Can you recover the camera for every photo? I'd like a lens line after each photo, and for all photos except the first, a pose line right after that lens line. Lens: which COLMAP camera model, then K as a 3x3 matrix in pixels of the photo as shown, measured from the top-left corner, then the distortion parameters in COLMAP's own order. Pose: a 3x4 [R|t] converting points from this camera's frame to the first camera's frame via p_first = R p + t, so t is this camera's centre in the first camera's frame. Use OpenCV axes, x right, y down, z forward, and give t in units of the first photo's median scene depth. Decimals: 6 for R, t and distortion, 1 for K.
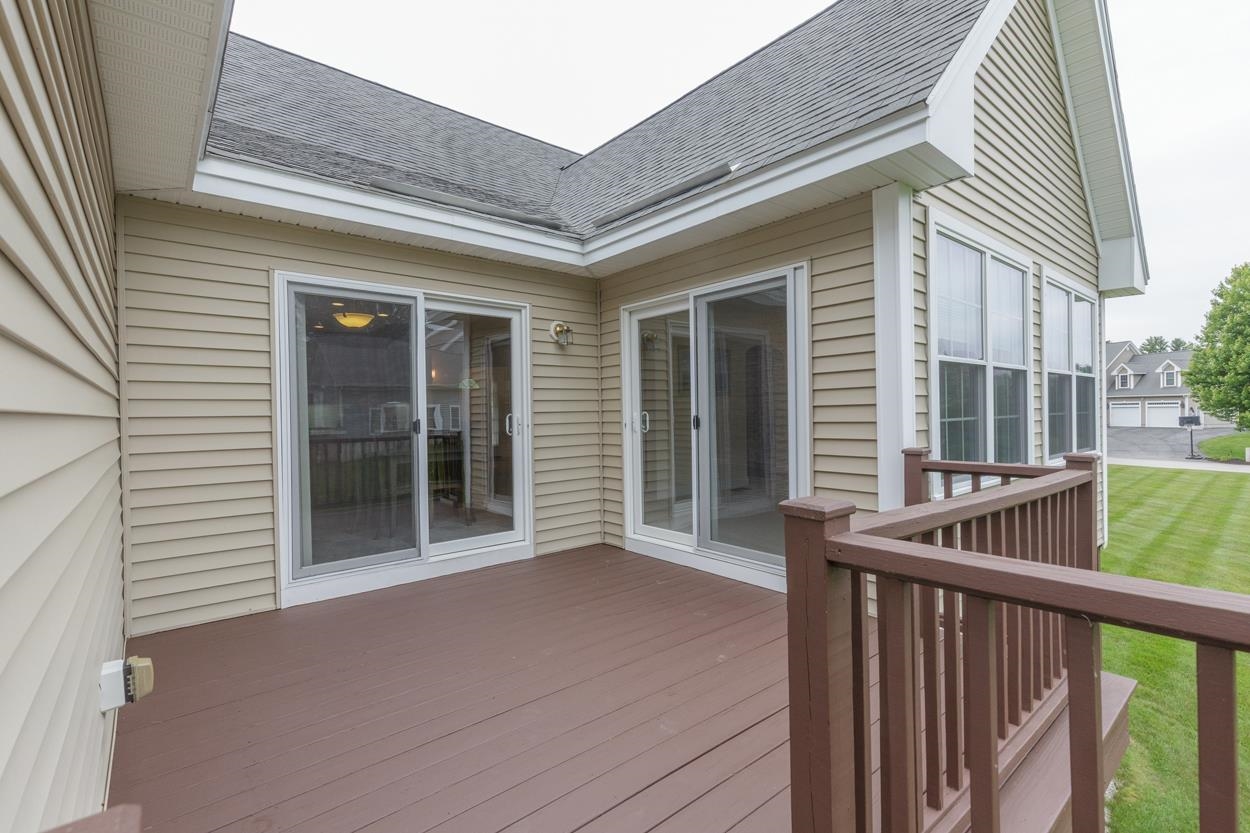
lens RADIAL K [[571.5, 0, 621.7], [0, 571.5, 413.9], [0, 0, 1]] dist [0.005352, 0.000470]
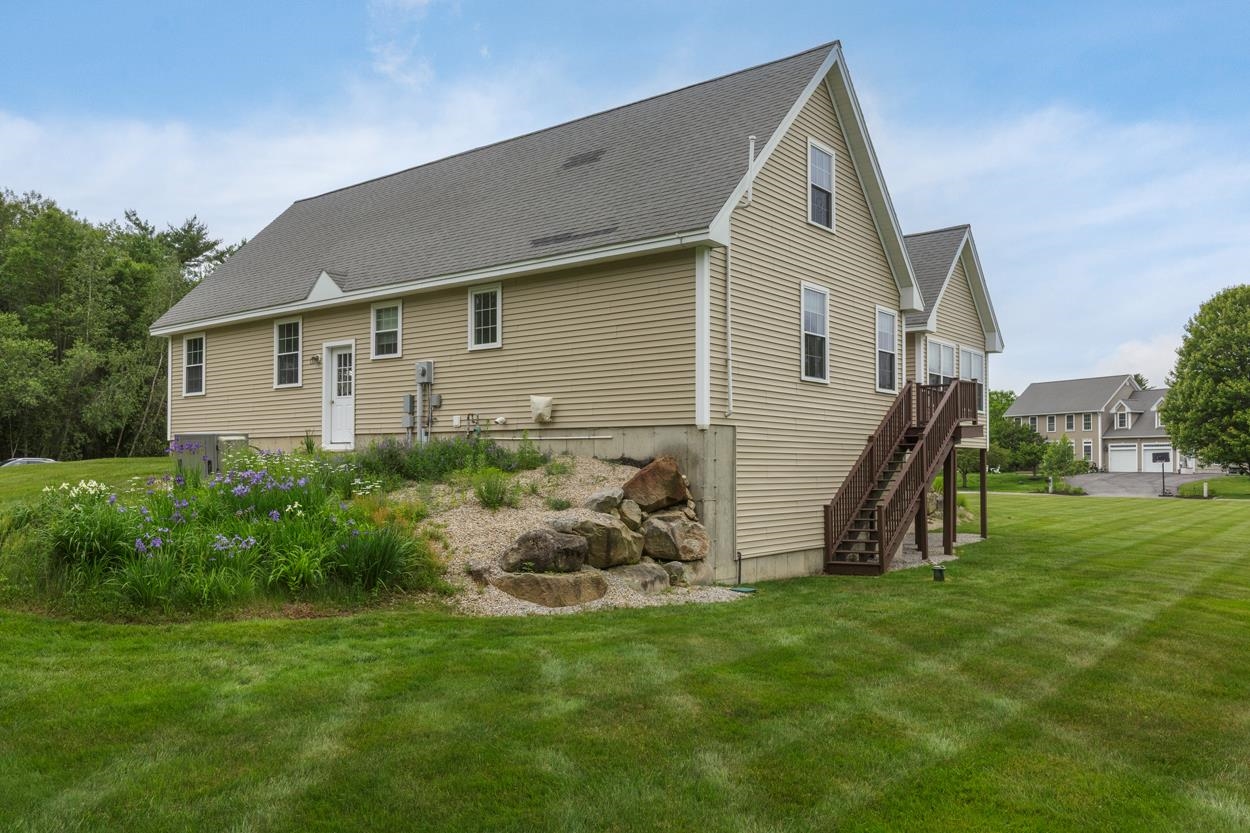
lens RADIAL K [[989.8, 0, 629.5], [0, 989.8, 420.8], [0, 0, 1]] dist [0.079838, 0.000948]
pose [[0.975692, 0.033386, 0.216590, -0.280140], [-0.022725, 0.998413, -0.051528, 0.060620], [-0.217966, 0.045354, 0.974902, -0.499507]]
